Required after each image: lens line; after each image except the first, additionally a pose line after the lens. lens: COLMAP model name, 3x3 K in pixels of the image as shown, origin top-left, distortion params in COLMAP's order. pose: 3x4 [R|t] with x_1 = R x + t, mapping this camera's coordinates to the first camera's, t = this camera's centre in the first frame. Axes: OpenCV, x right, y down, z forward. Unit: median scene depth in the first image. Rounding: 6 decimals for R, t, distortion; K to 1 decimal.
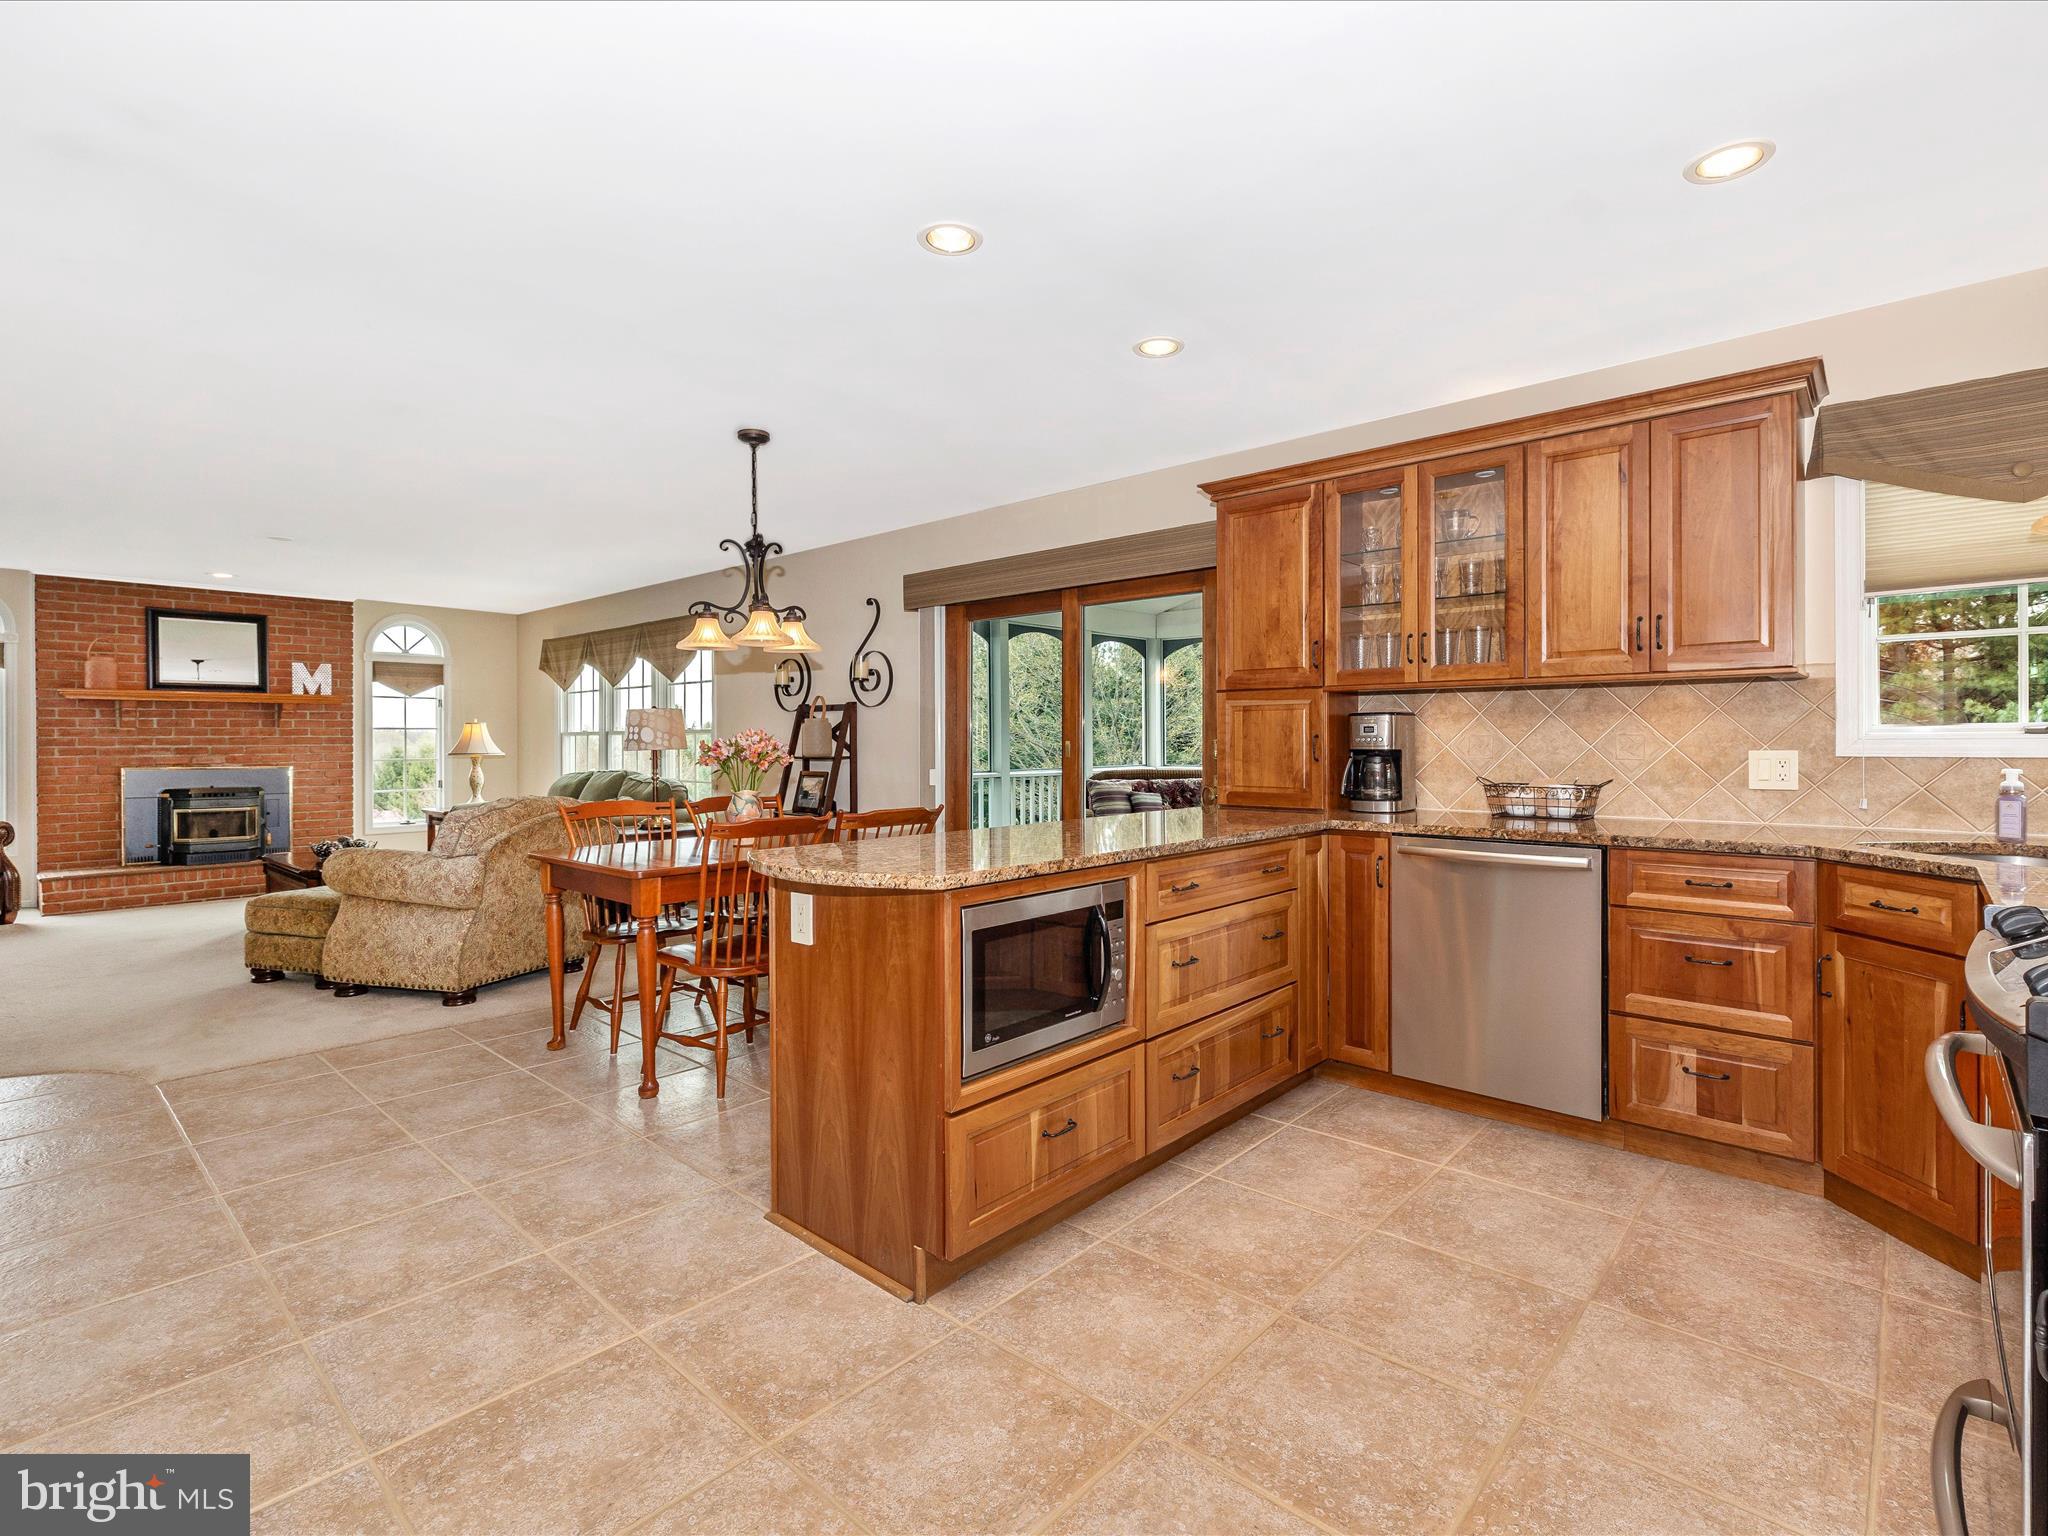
lens RADIAL K [[980.5, 0, 1027.7], [0, 980.5, 742.4], [0, 0, 1]] dist [-0.001213, -0.000189]
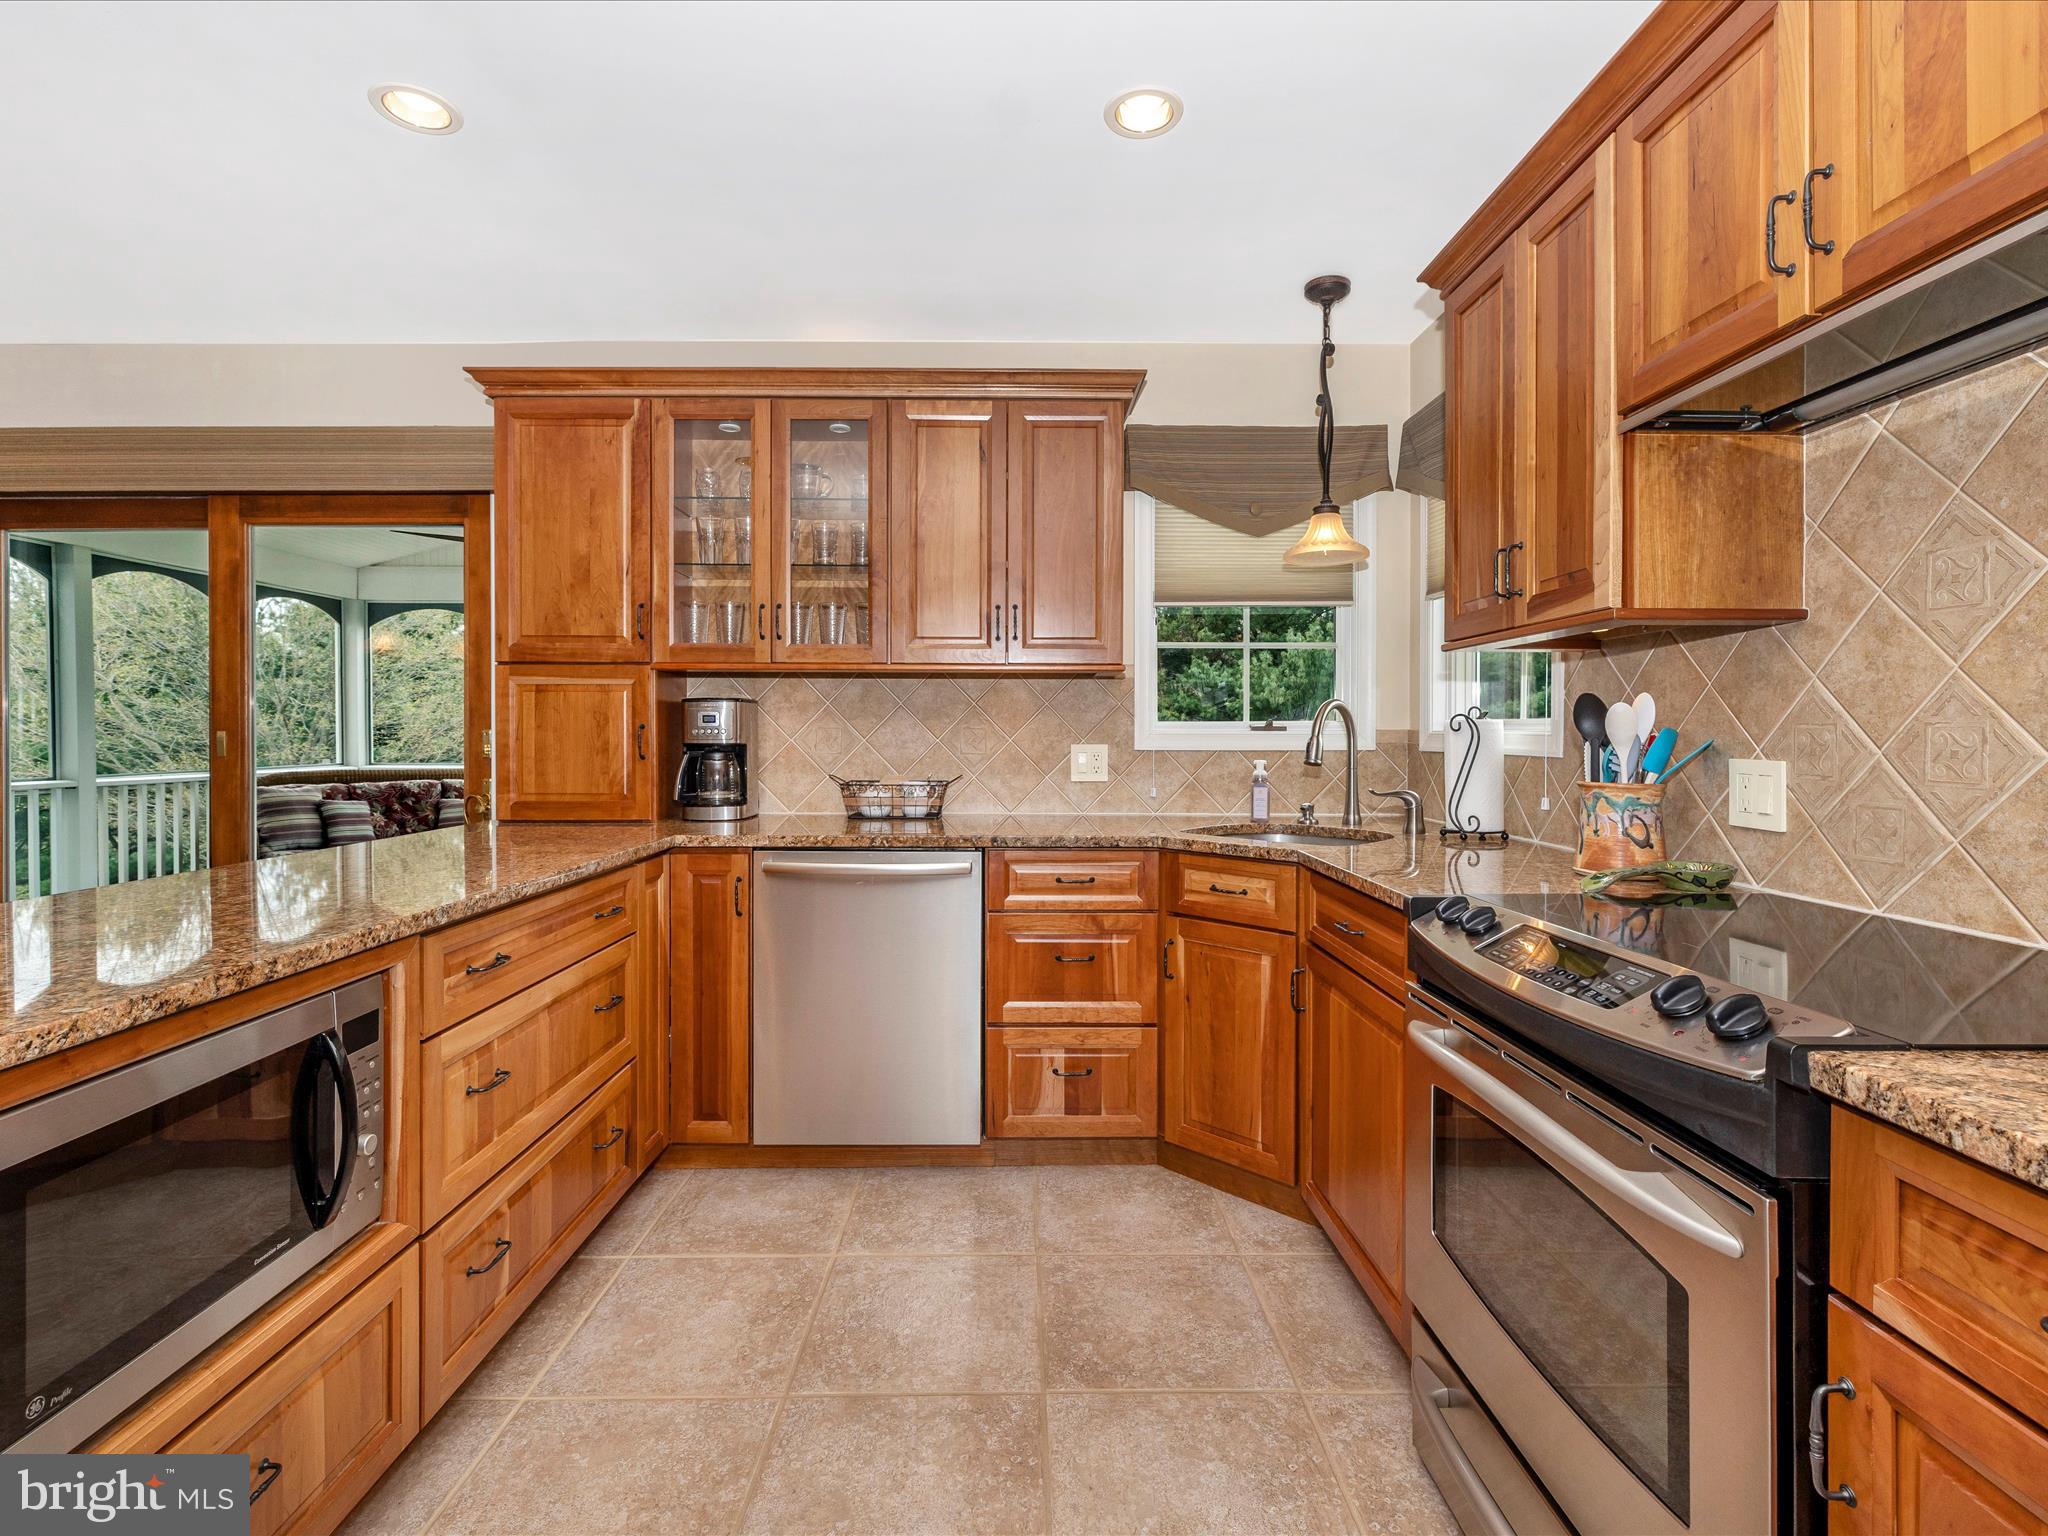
lens RADIAL K [[979.7, 0, 1023.8], [0, 979.7, 753.0], [0, 0, 1]] dist [-0.013182, 0.010825]
pose [[0.736977, -0.007282, 0.675879, -0.006534], [-0.004269, 0.999872, 0.015427, 0.001396], [-0.675904, -0.014254, 0.736851, 0.260103]]
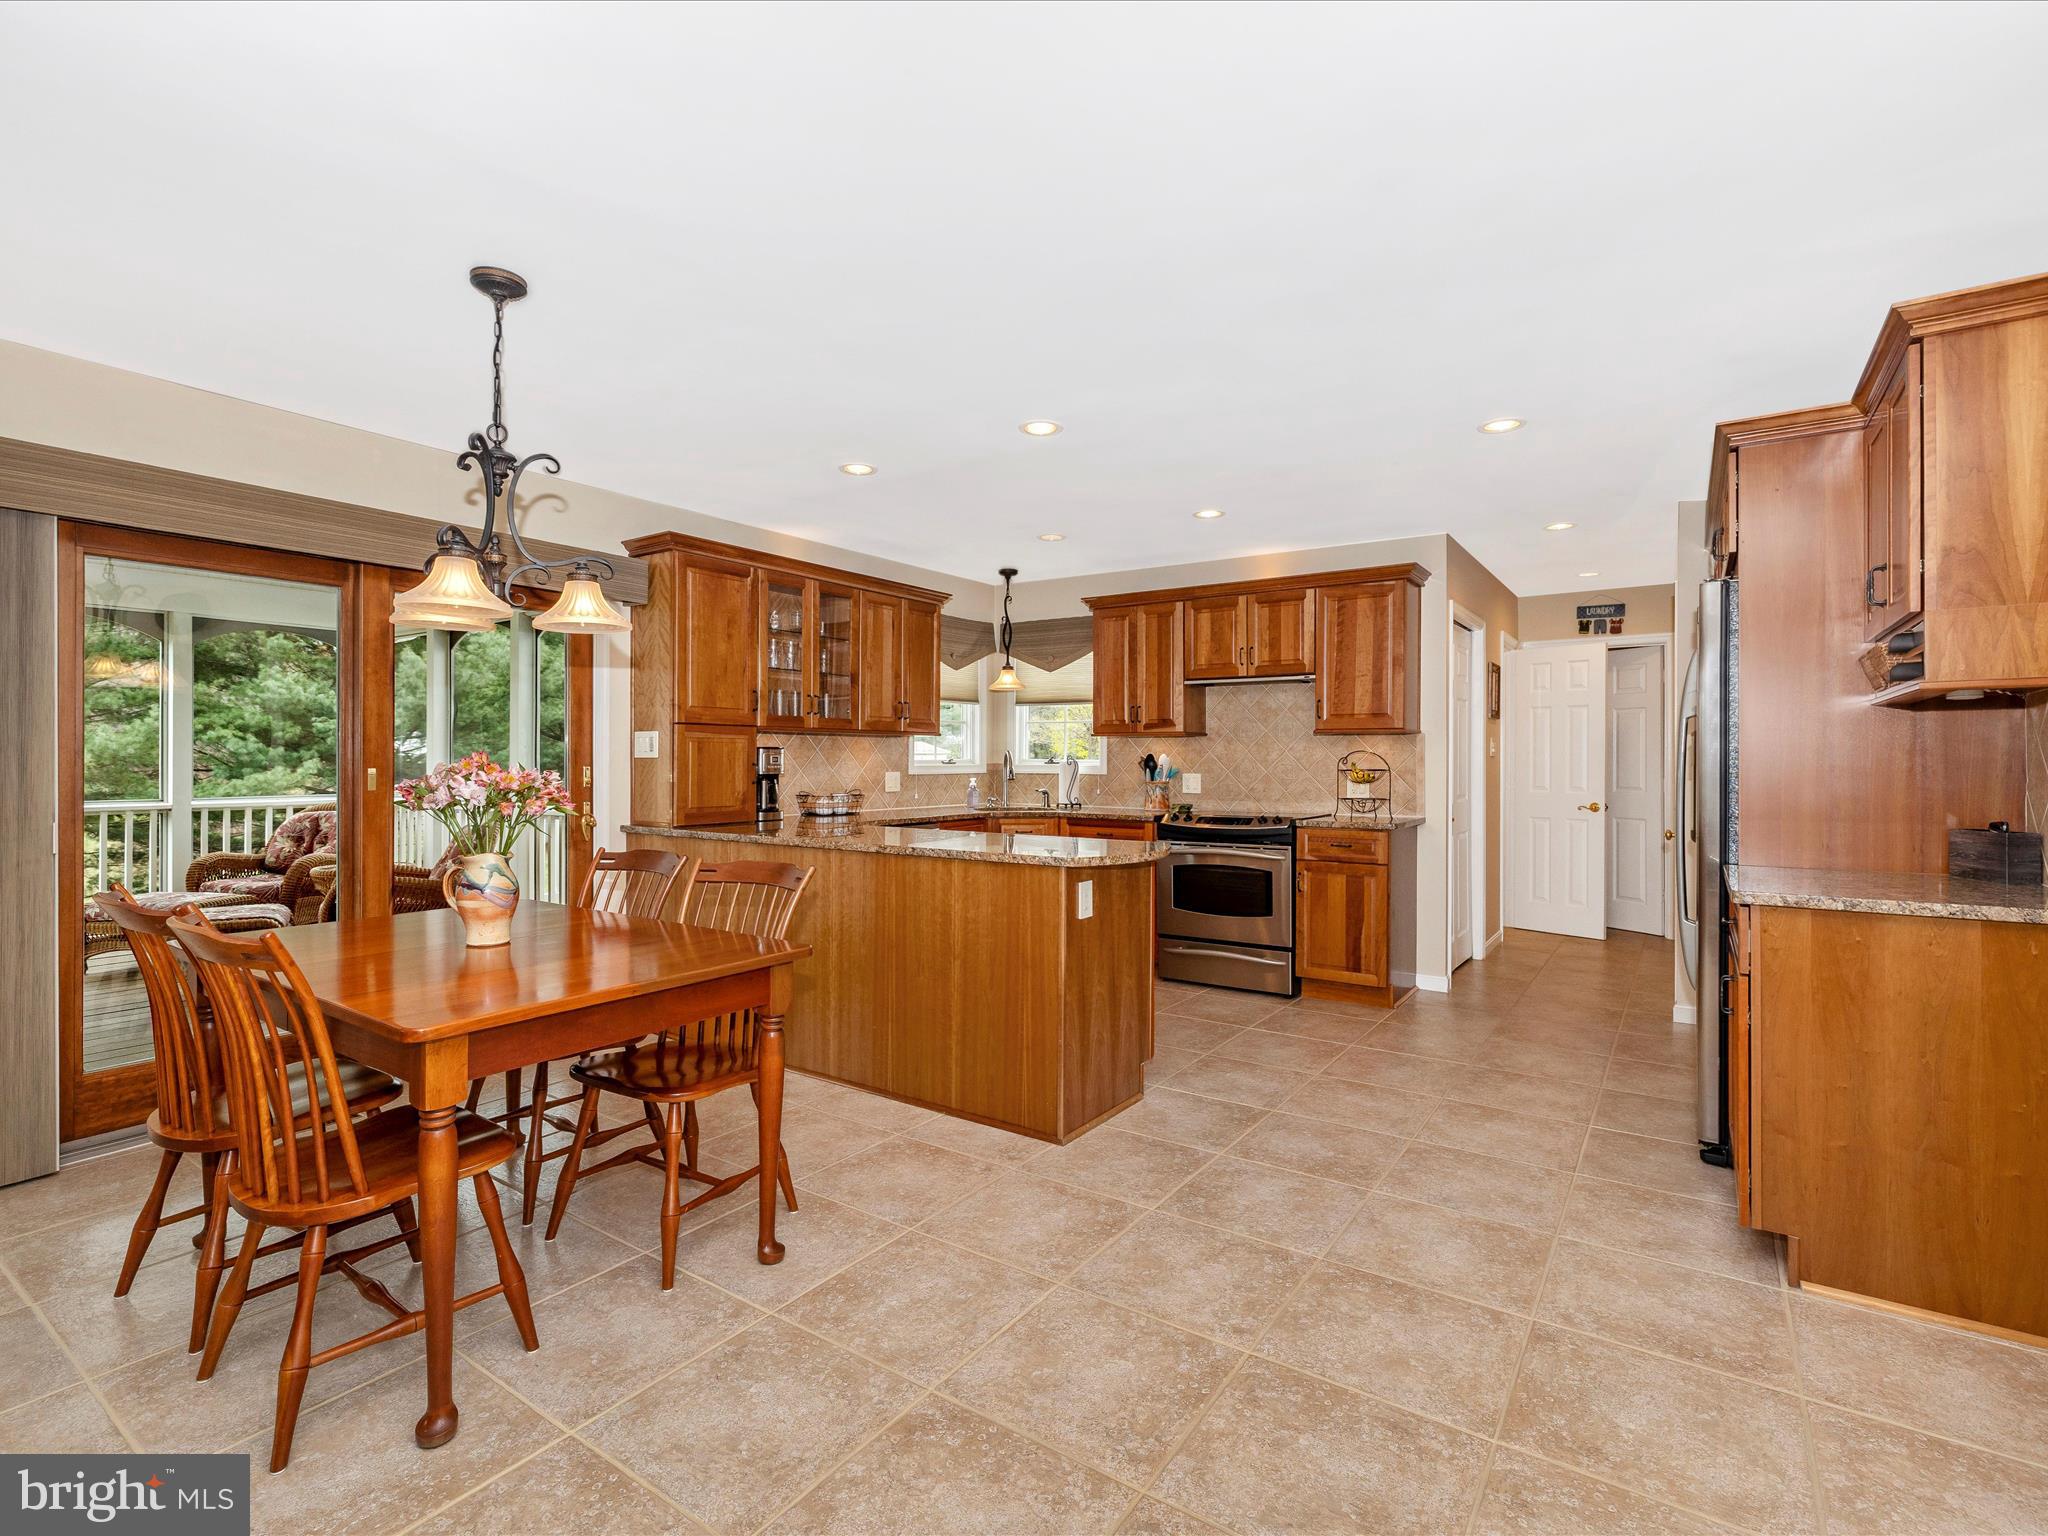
lens RADIAL K [[982.6, 0, 1028.0], [0, 982.6, 771.5], [0, 0, 1]] dist [0.000058, 0.000067]
pose [[-0.139984, -0.010104, 0.990102, -1.182448], [-0.000787, 0.999949, 0.010093, -0.011462], [-0.990153, 0.000633, -0.139985, 0.951179]]
